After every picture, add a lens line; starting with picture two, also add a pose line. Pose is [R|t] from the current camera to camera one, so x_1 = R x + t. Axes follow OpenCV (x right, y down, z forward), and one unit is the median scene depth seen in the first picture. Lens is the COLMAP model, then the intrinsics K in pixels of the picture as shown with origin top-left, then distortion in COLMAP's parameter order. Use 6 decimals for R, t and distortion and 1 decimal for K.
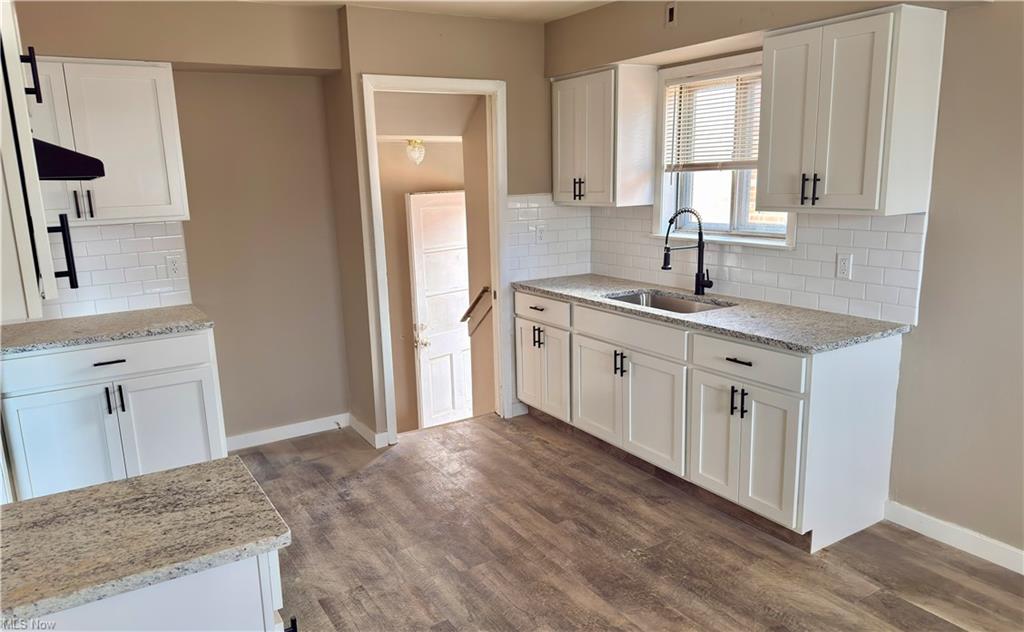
lens RADIAL K [[712.0, 0, 509.4], [0, 712.0, 324.4], [0, 0, 1]] dist [0.085889, -0.004156]
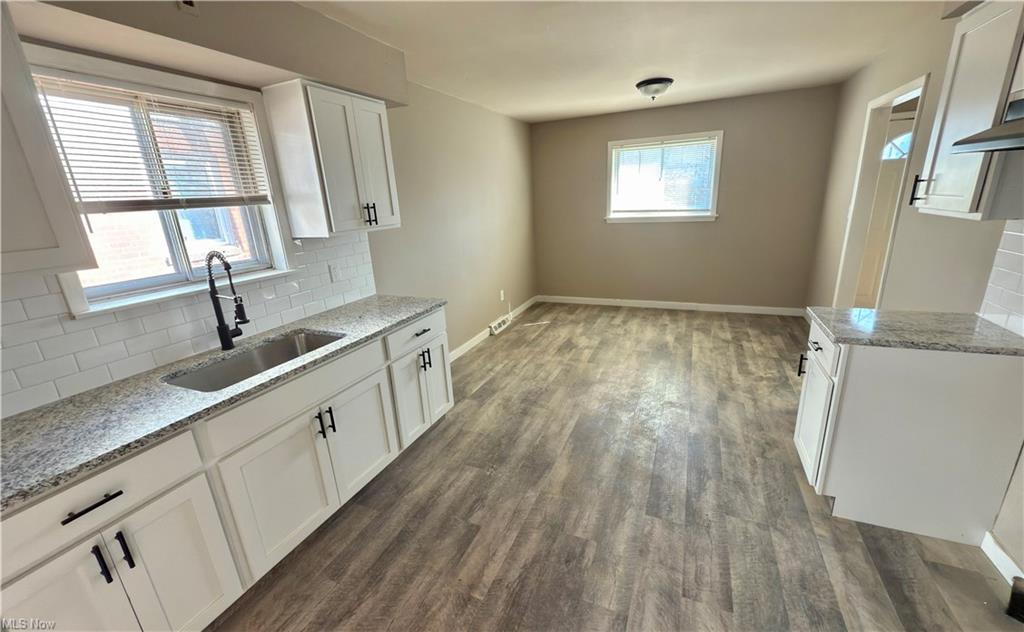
lens RADIAL K [[407.6, 0, 514.7], [0, 407.6, 314.8], [0, 0, 1]] dist [0.008963, 0.000954]
pose [[-0.566147, -0.177851, 0.804889, -0.395715], [0.237764, 0.899712, 0.366043, -0.213799], [-0.789269, 0.398608, -0.467082, 1.114942]]
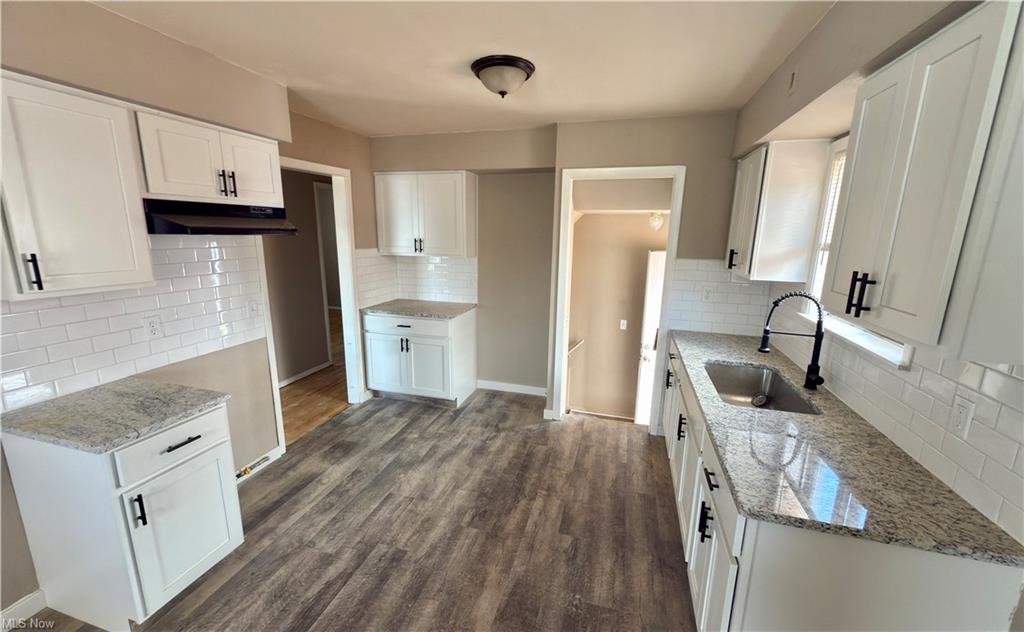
lens RADIAL K [[407.6, 0, 514.7], [0, 407.6, 316.5], [0, 0, 1]] dist [0.008963, 0.000954]
pose [[0.674202, 0.192976, -0.712890, 0.433124], [-0.188938, 0.978206, 0.086111, -0.124113], [0.713970, 0.076636, 0.695969, 0.437213]]
